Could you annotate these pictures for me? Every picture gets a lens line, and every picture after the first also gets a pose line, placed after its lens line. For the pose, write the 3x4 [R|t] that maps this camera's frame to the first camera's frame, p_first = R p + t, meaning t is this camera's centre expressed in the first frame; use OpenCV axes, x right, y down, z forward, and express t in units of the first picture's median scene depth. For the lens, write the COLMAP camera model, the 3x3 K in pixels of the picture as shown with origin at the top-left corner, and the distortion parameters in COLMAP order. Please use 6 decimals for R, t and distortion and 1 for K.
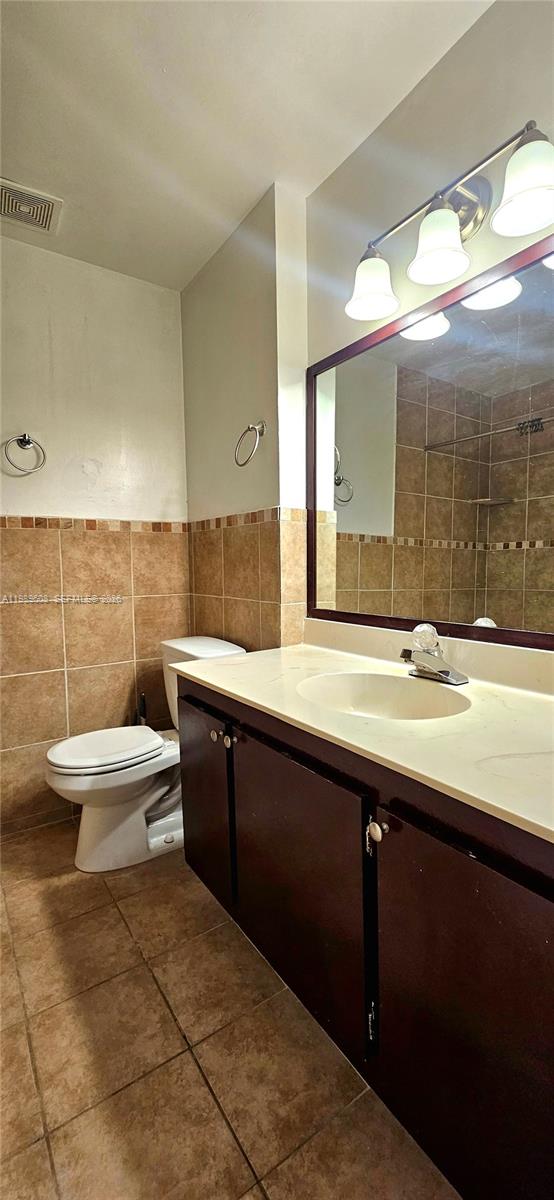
lens RADIAL K [[491.6, 0, 276.9], [0, 491.6, 610.3], [0, 0, 1]] dist [-0.000205, -0.000420]
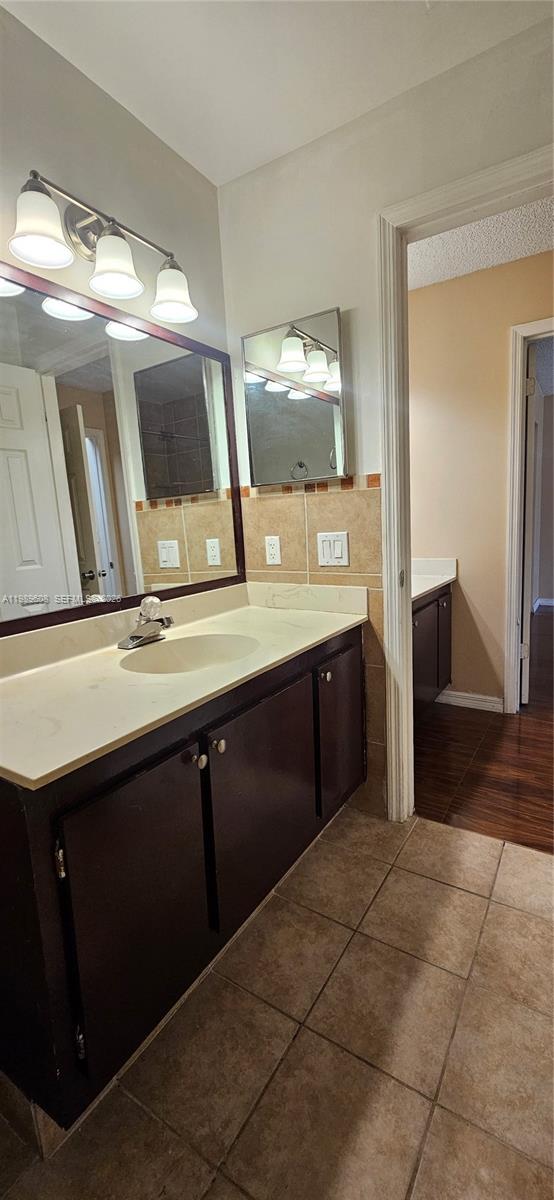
lens RADIAL K [[491.6, 0, 277.7], [0, 491.6, 601.4], [0, 0, 1]] dist [-0.000205, -0.000420]
pose [[-0.394813, -0.113809, 0.911685, -1.039817], [0.147433, 0.971591, 0.185134, -0.154630], [-0.906855, 0.207506, -0.366818, 1.315132]]
